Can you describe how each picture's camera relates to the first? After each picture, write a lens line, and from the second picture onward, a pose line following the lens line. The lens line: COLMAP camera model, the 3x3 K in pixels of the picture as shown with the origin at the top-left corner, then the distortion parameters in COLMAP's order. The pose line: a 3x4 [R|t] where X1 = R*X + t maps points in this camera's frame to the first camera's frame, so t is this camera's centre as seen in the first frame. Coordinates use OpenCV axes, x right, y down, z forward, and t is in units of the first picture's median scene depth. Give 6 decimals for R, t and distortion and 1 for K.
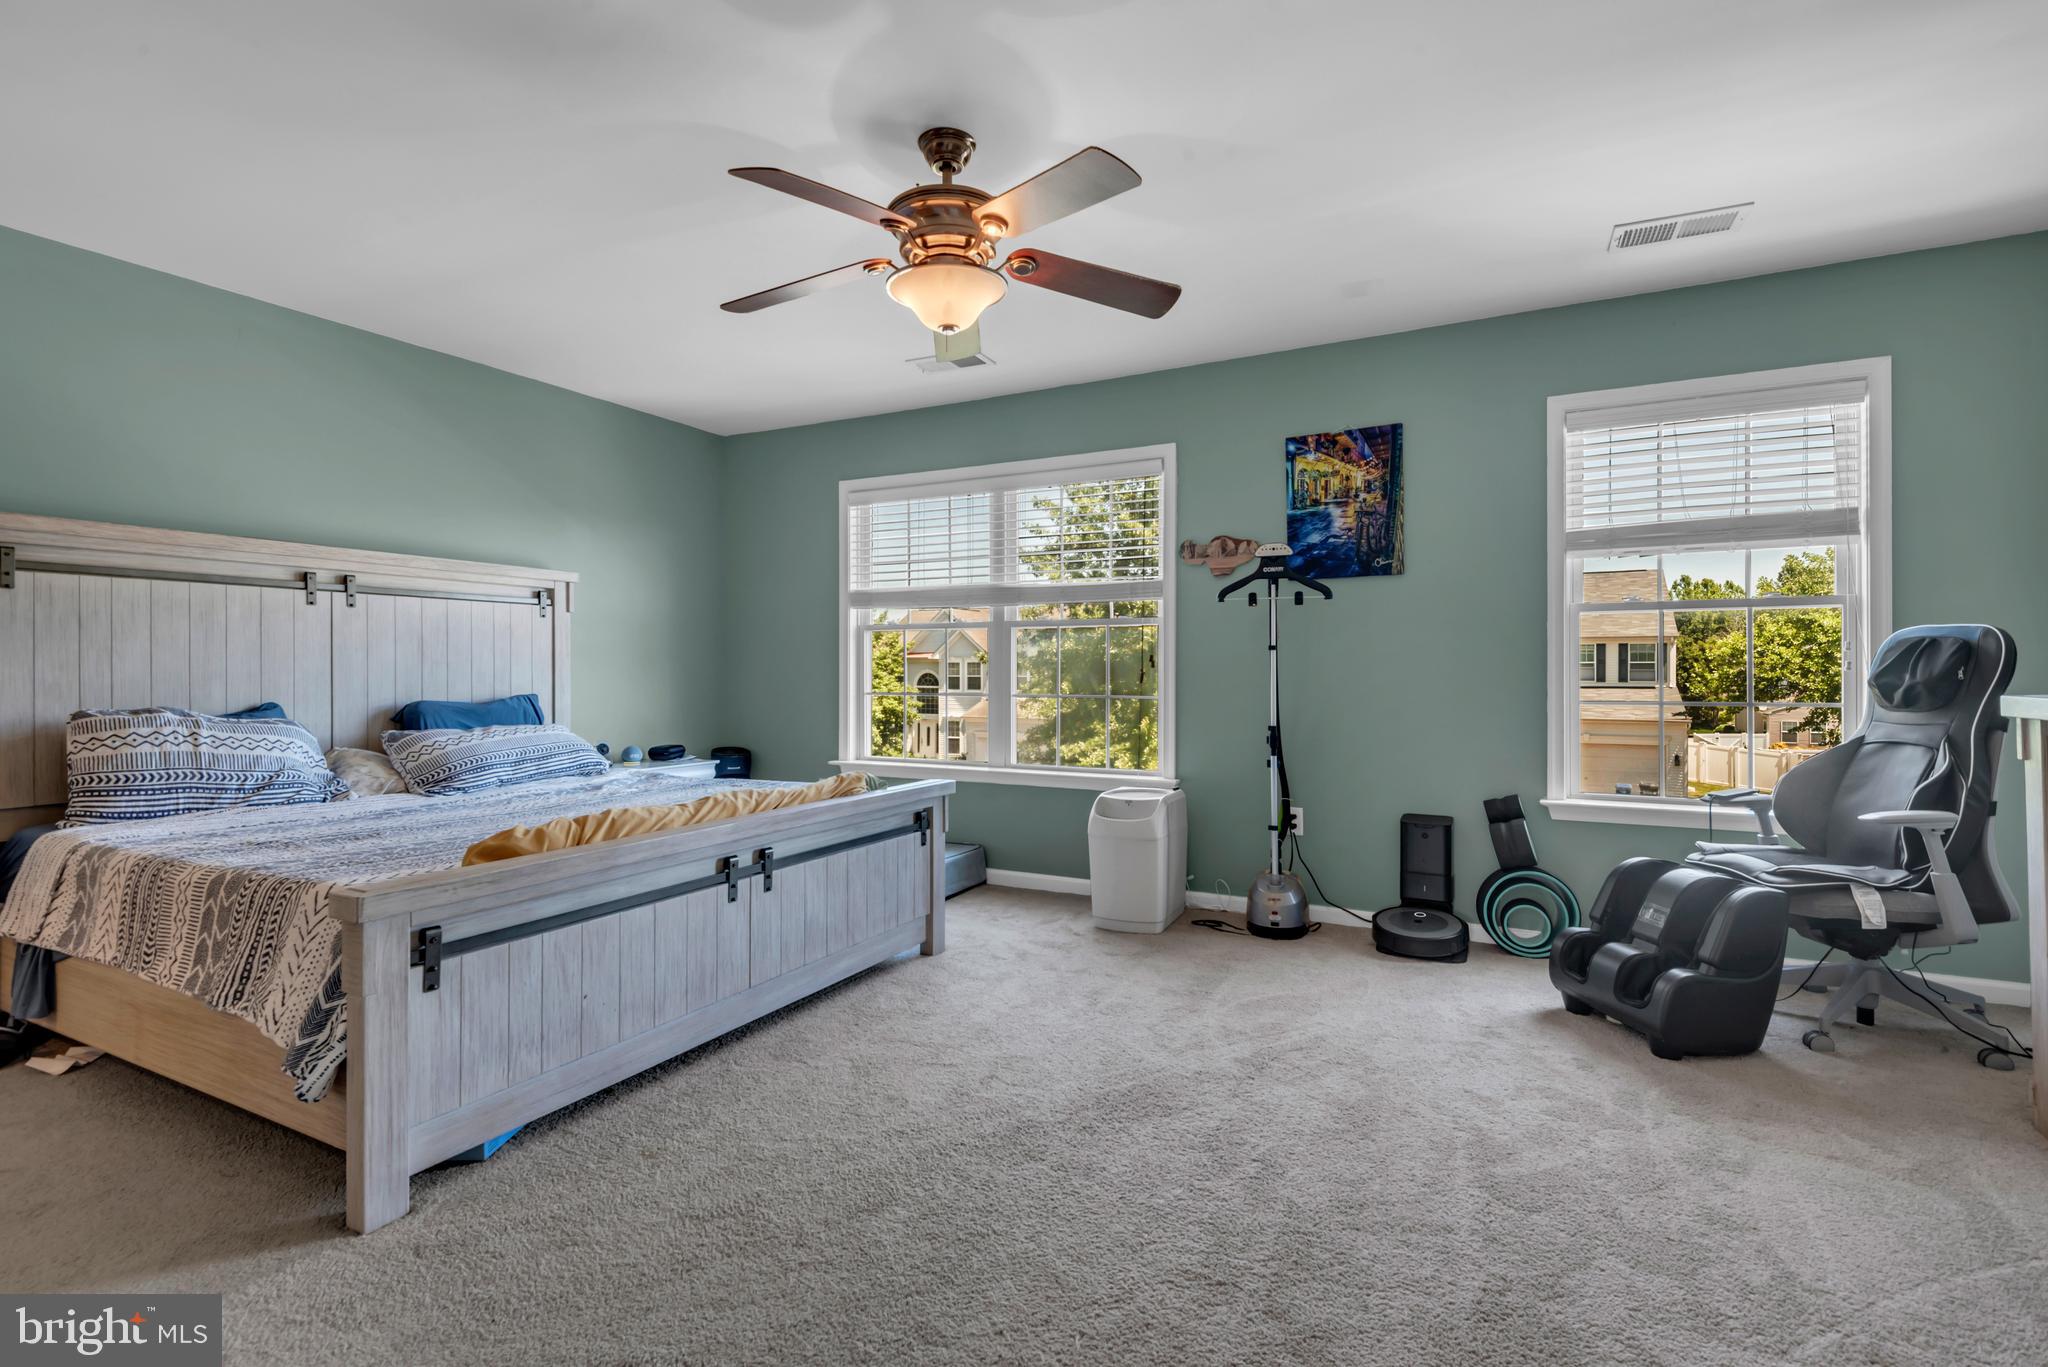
lens RADIAL K [[958.5, 0, 1018.0], [0, 958.5, 671.1], [0, 0, 1]] dist [0.038537, -0.026716]
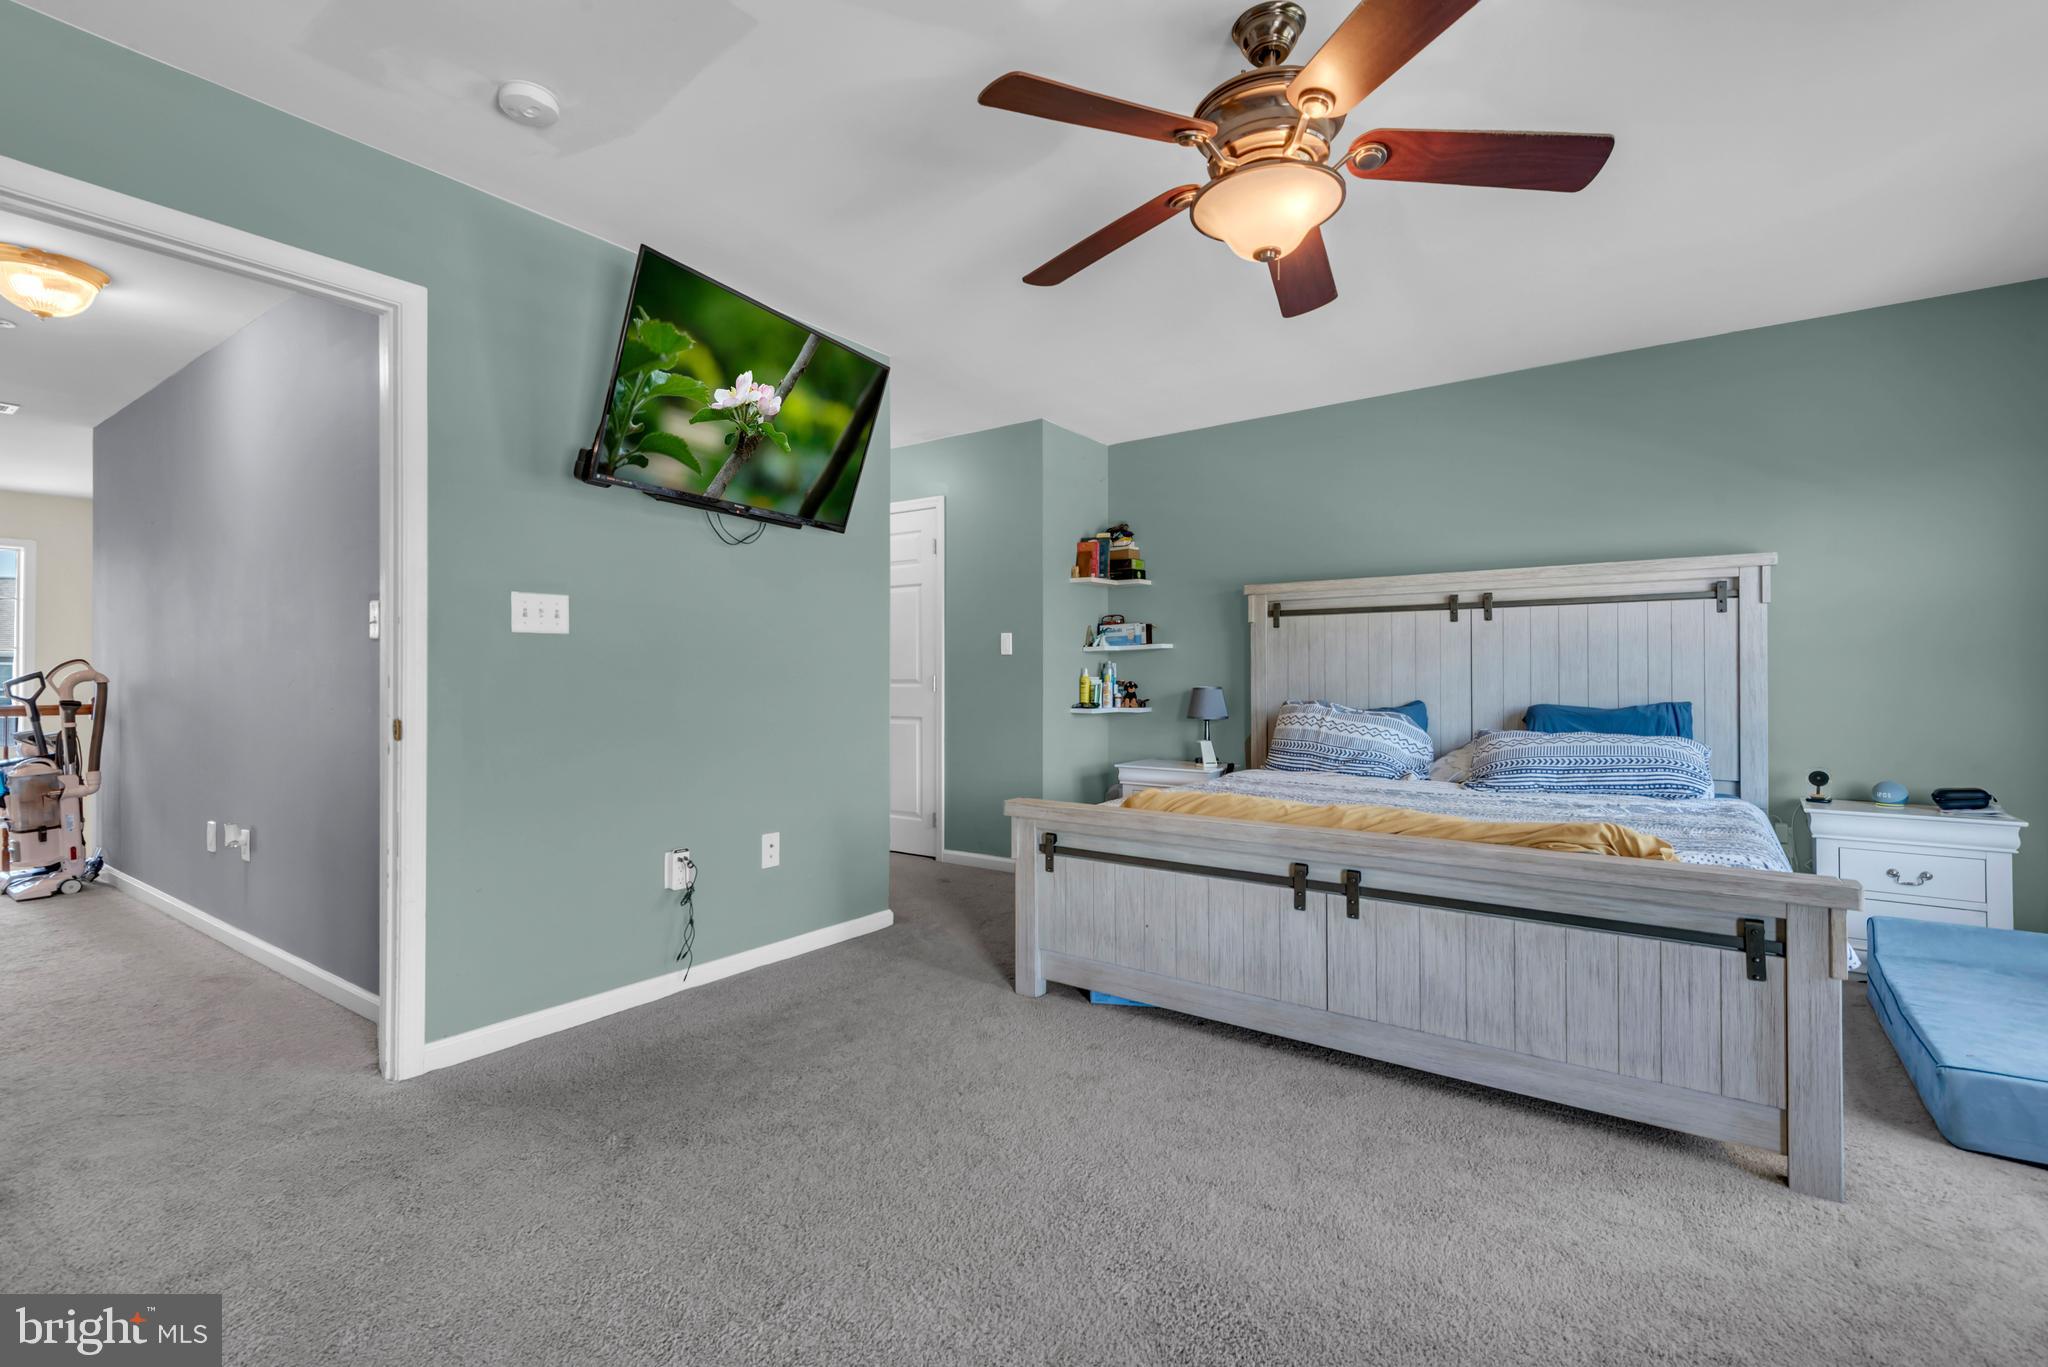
lens RADIAL K [[935.9, 0, 1017.8], [0, 935.9, 676.1], [0, 0, 1]] dist [0.036679, -0.020385]
pose [[-0.159605, -0.000048, -0.987181, 0.582067], [0.002027, 0.999998, -0.000376, -0.000417], [0.987179, -0.002061, -0.159605, 0.720750]]
